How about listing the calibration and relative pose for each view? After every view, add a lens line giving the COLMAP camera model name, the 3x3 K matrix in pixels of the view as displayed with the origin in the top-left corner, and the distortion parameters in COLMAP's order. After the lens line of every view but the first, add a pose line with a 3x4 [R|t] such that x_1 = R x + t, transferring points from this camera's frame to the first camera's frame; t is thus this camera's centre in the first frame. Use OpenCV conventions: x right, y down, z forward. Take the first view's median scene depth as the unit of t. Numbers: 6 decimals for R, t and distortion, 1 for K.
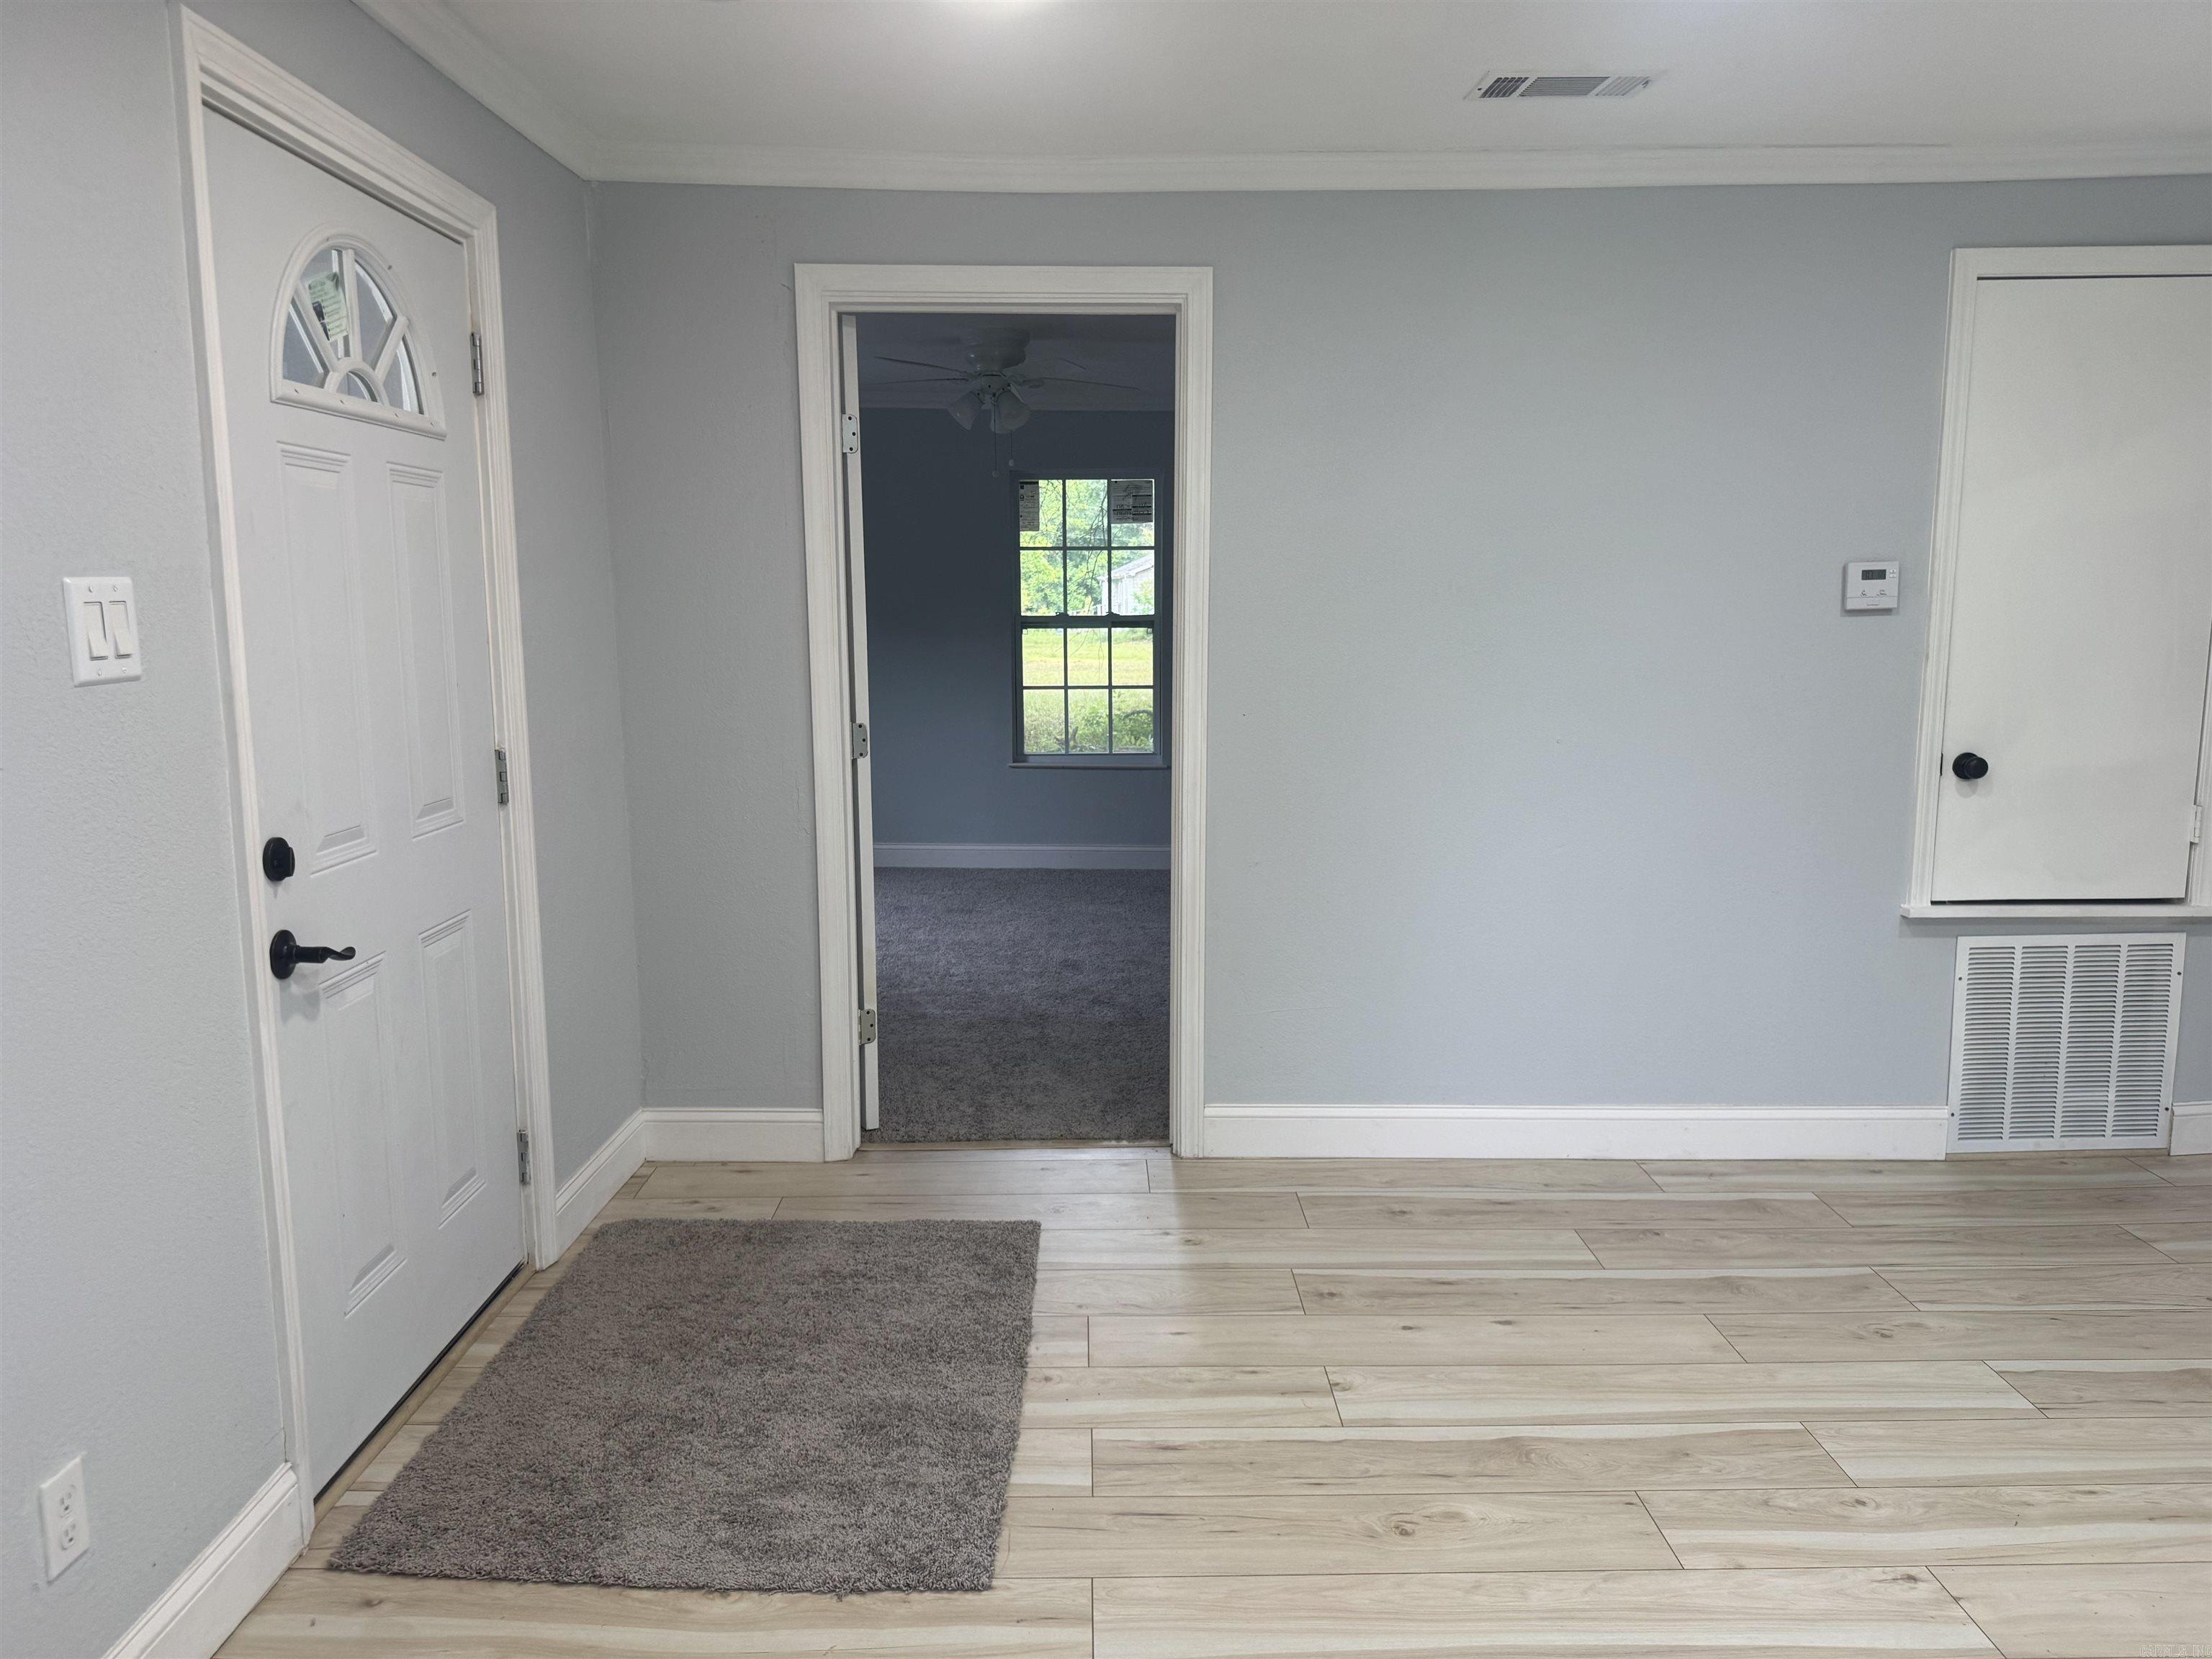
lens RADIAL K [[1581.8, 0, 1102.8], [0, 1581.8, 815.8], [0, 0, 1]] dist [-0.006532, -0.004951]
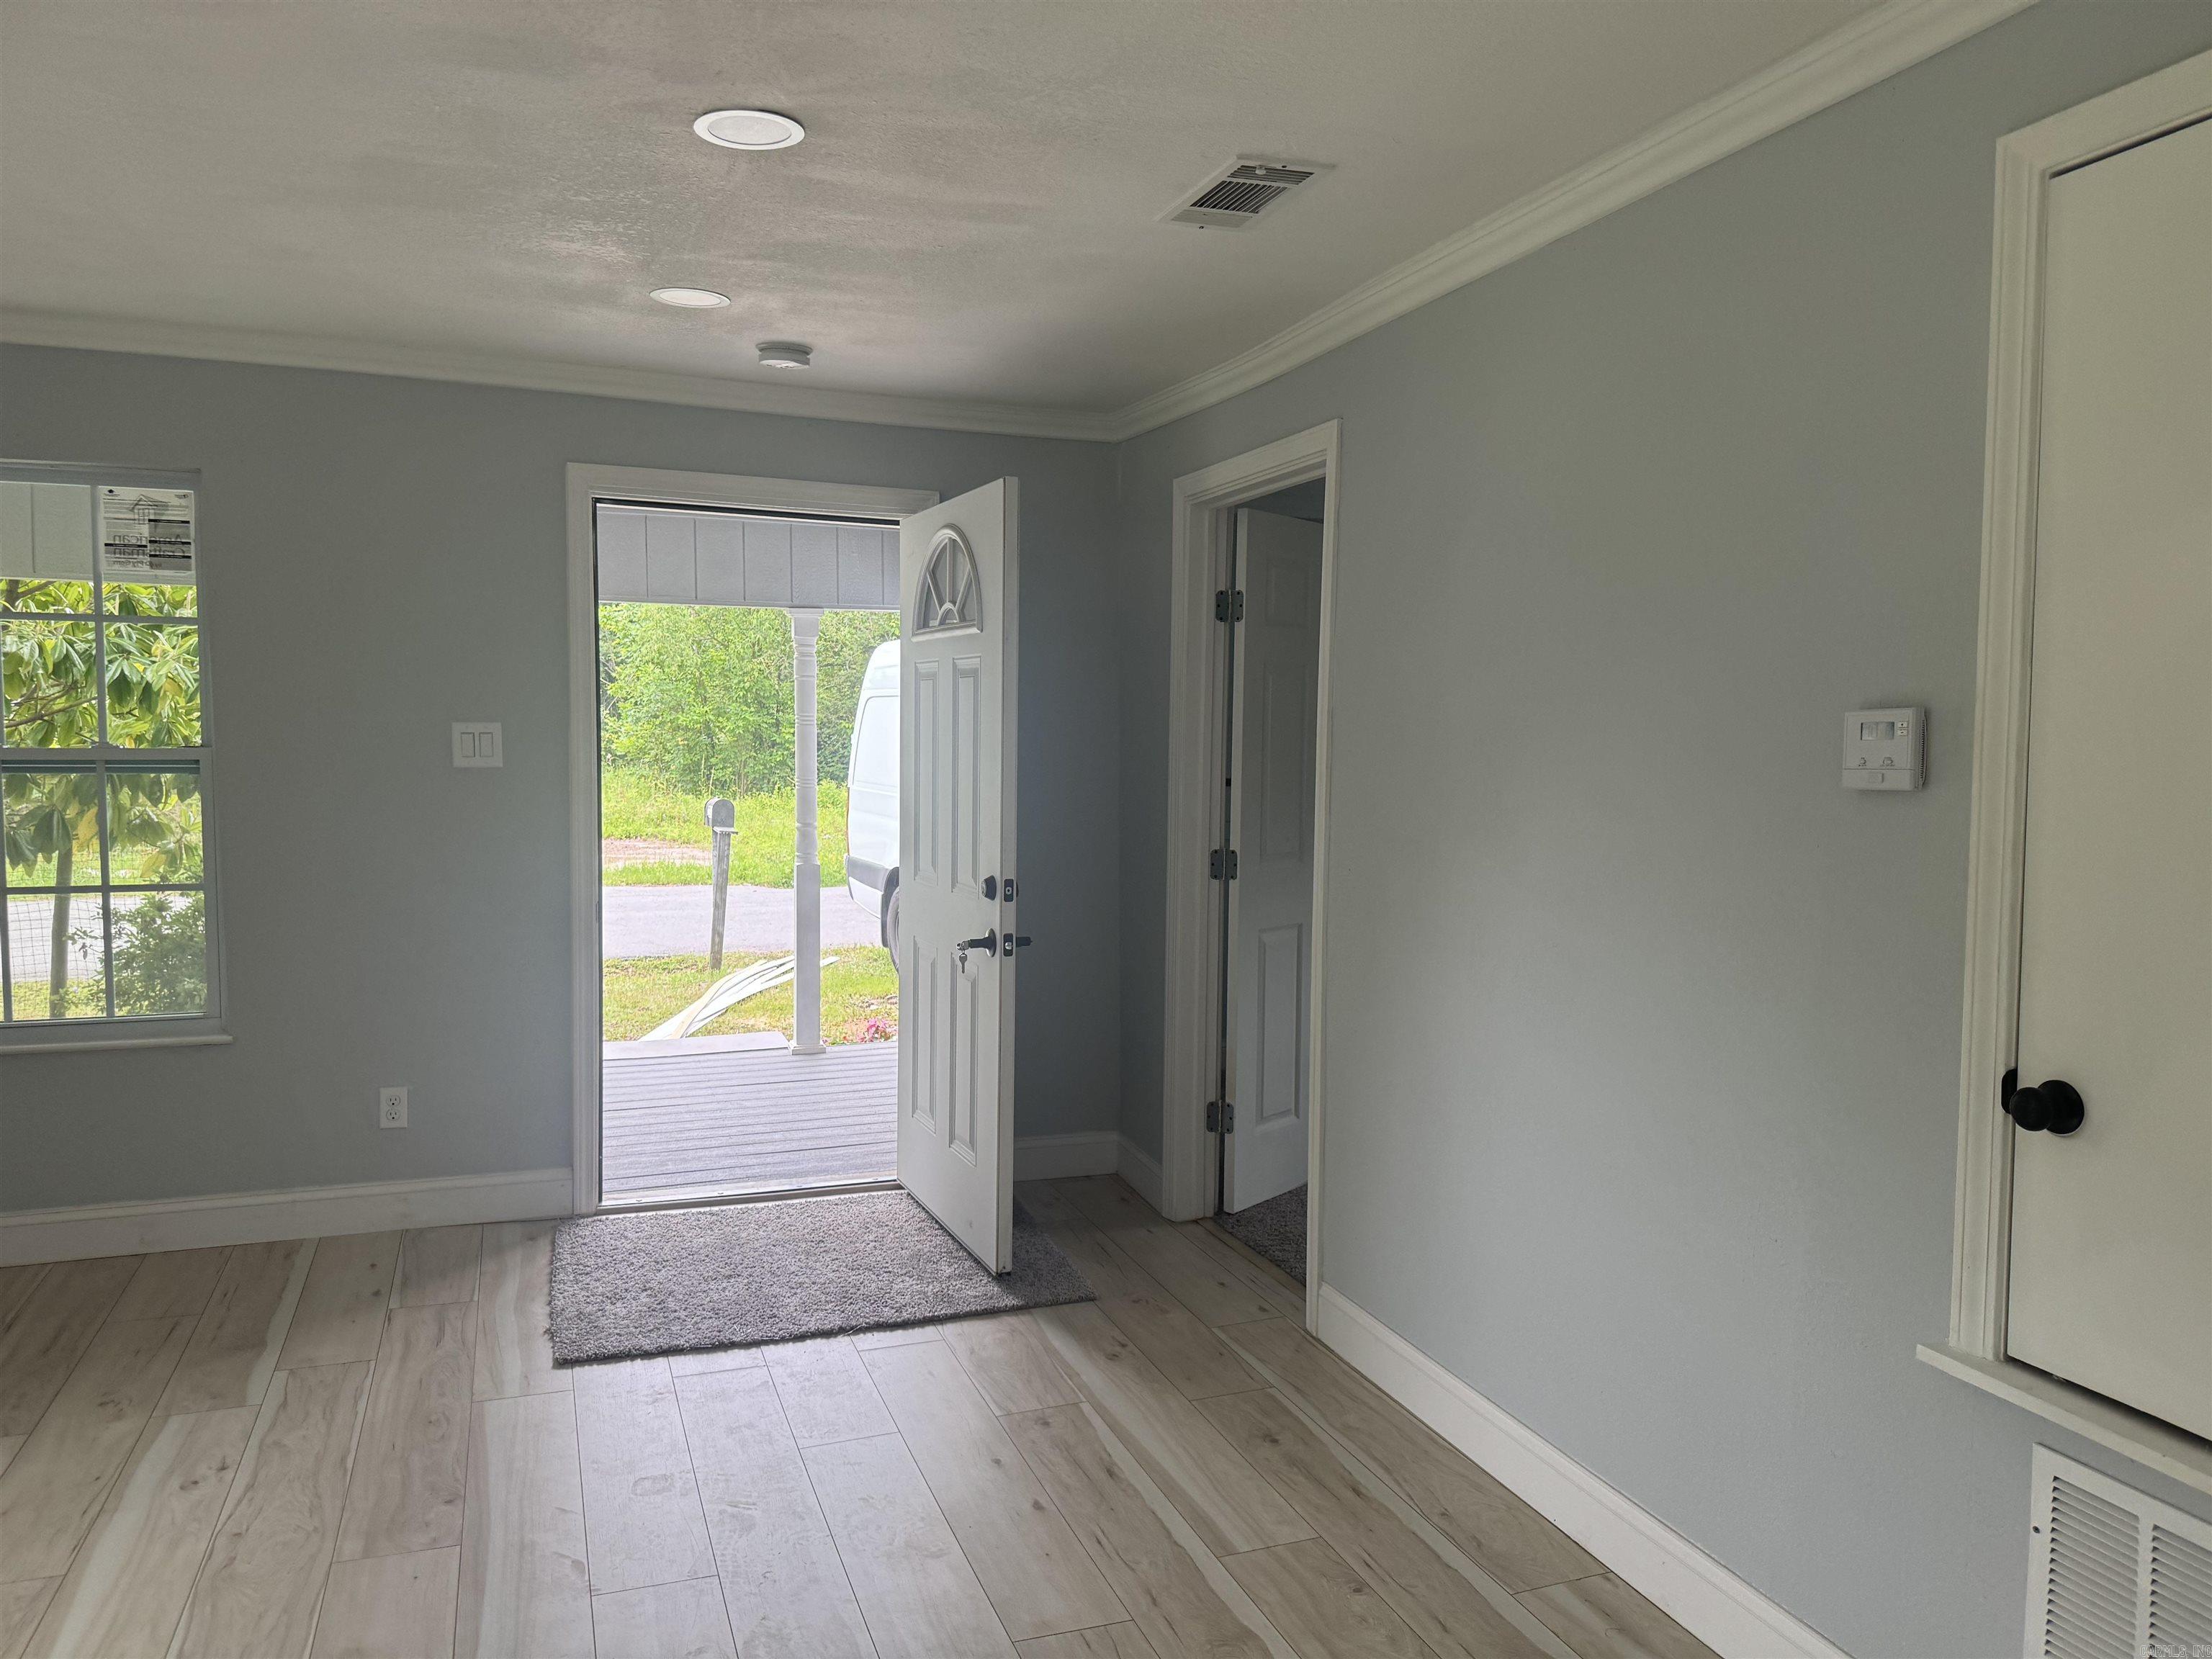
lens RADIAL K [[1554.6, 0, 1093.2], [0, 1554.6, 829.1], [0, 0, 1]] dist [0.026786, -0.039706]
pose [[0.337128, 0.063086, -0.939343, 1.023661], [-0.149303, 0.988708, 0.012817, -0.090116], [0.929545, 0.135926, 0.342740, 0.597259]]
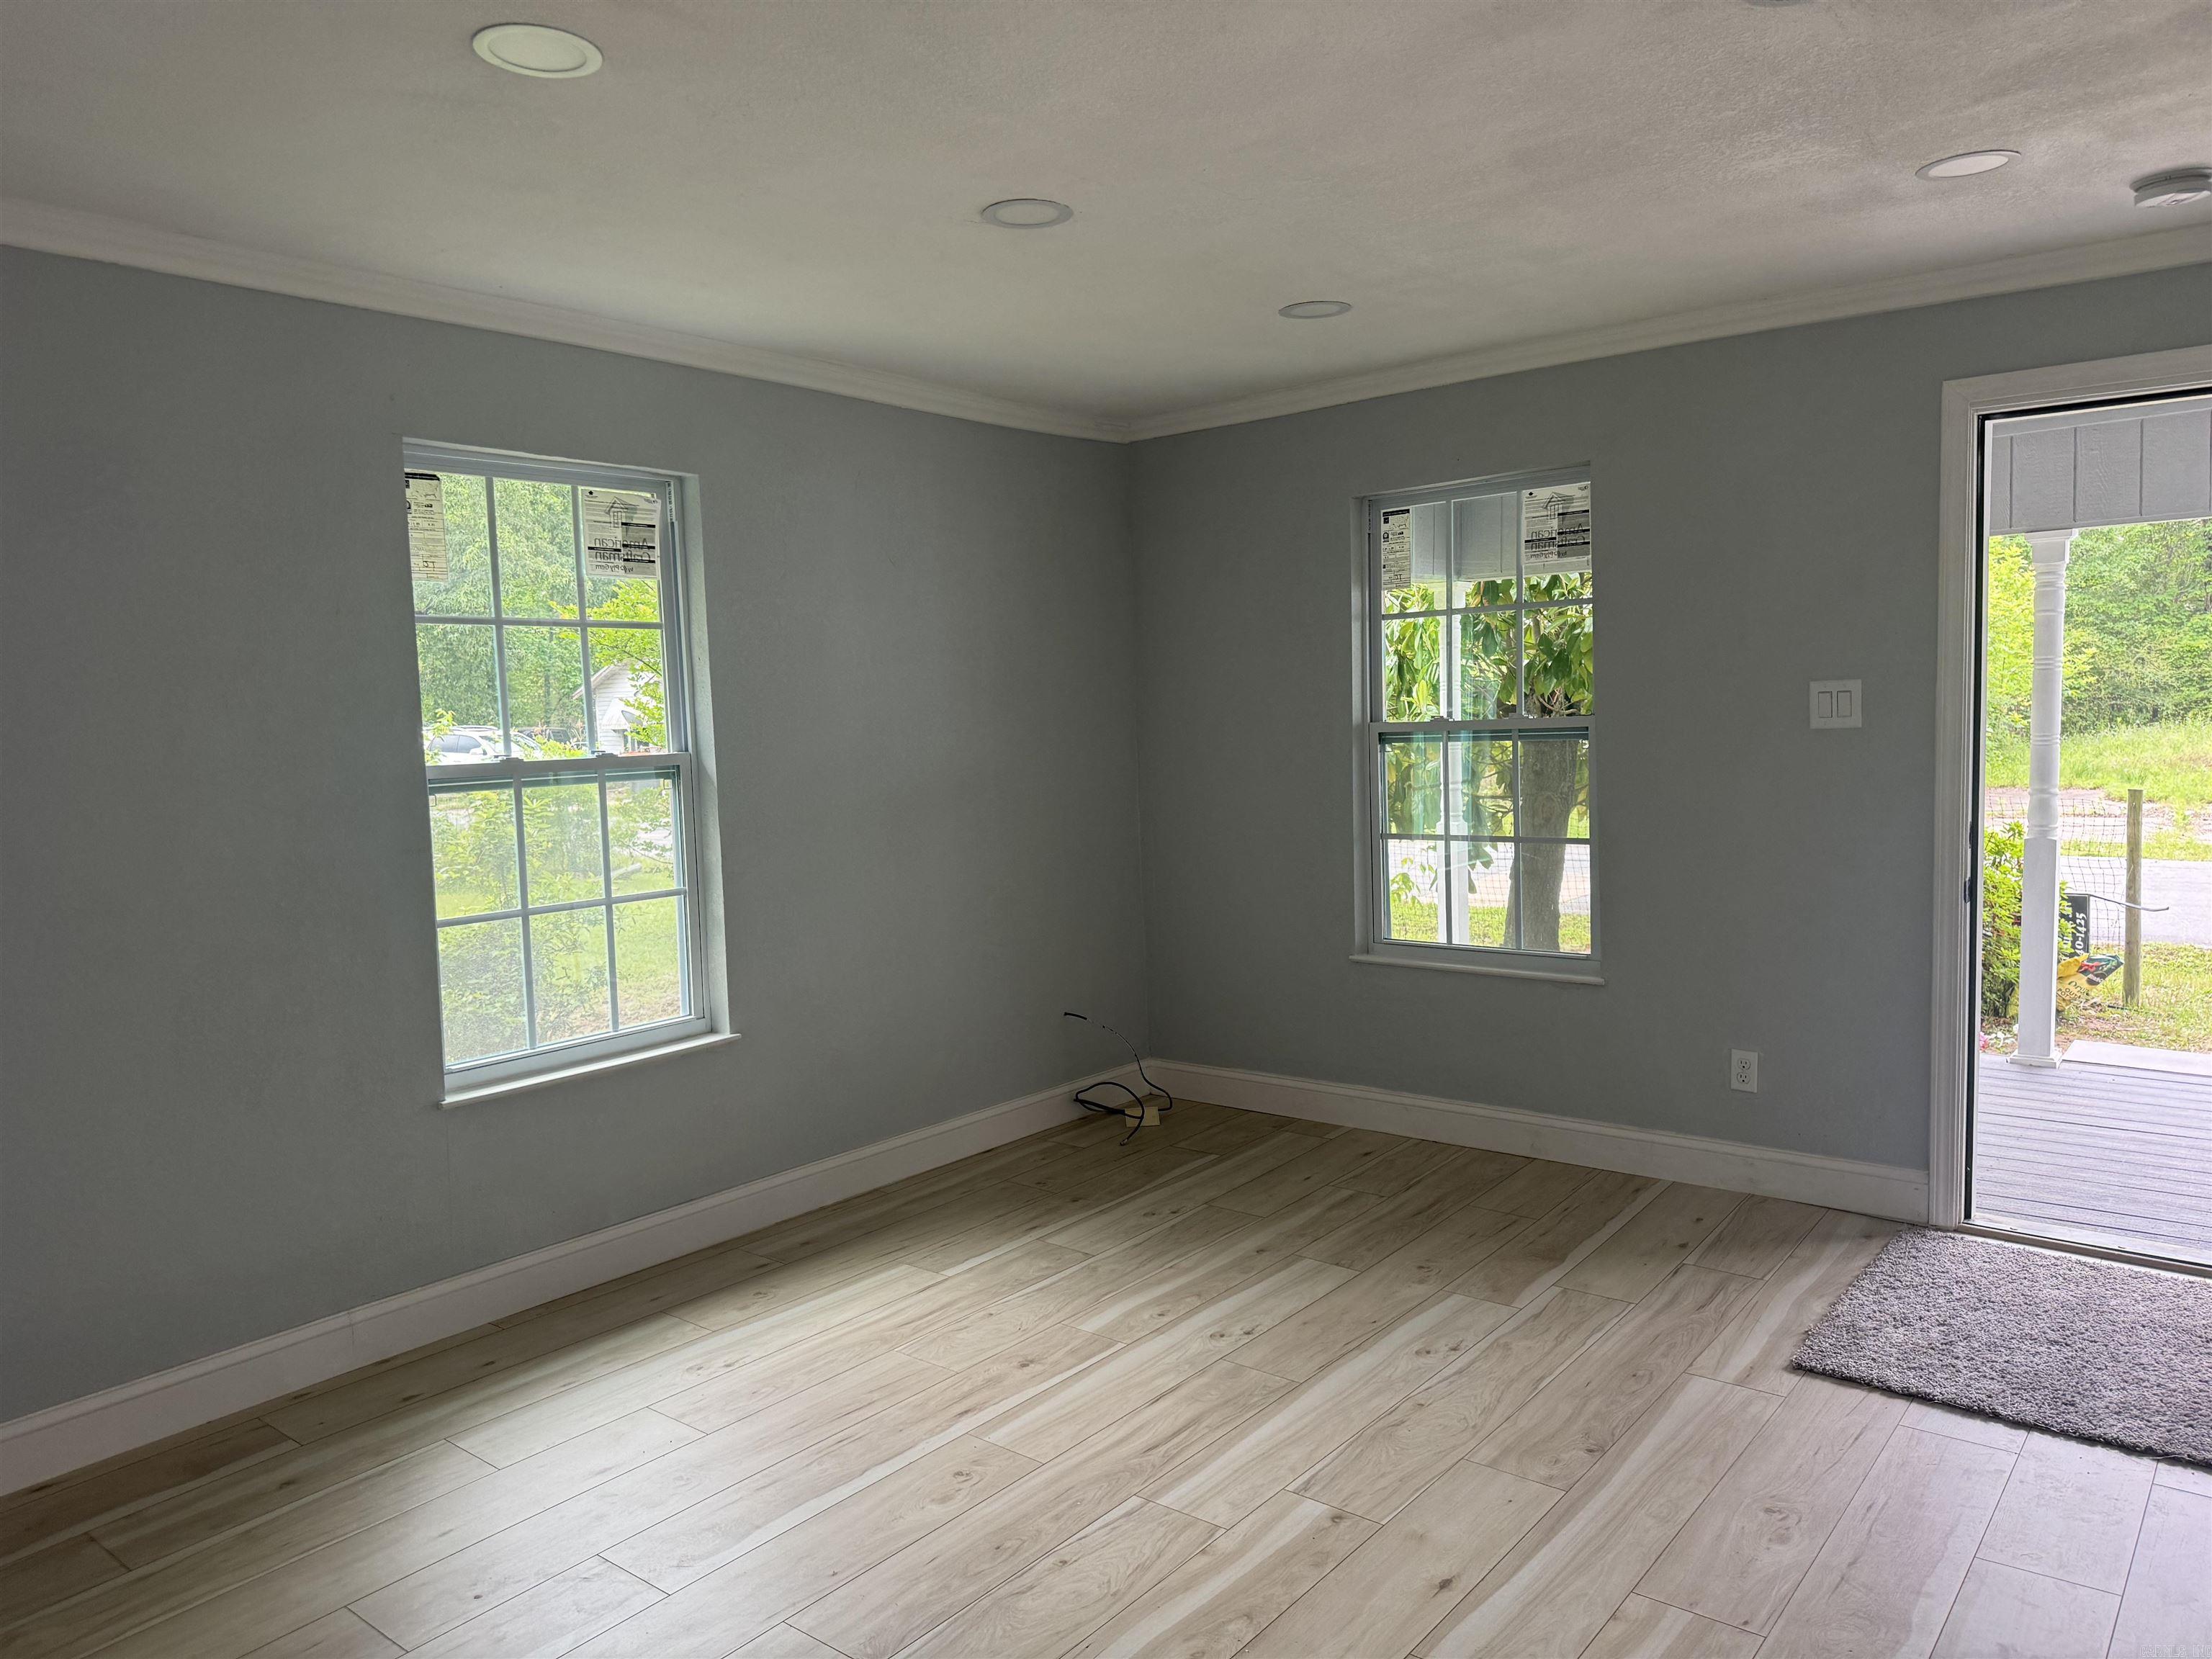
lens RADIAL K [[1553.6, 0, 1106.0], [0, 1553.6, 829.5], [0, 0, 1]] dist [0.028704, -0.026106]
pose [[-0.634008, 0.081744, -0.768994, 0.943889], [-0.079560, 0.982226, 0.170005, -0.132324], [0.769223, 0.168965, -0.616236, 0.884325]]
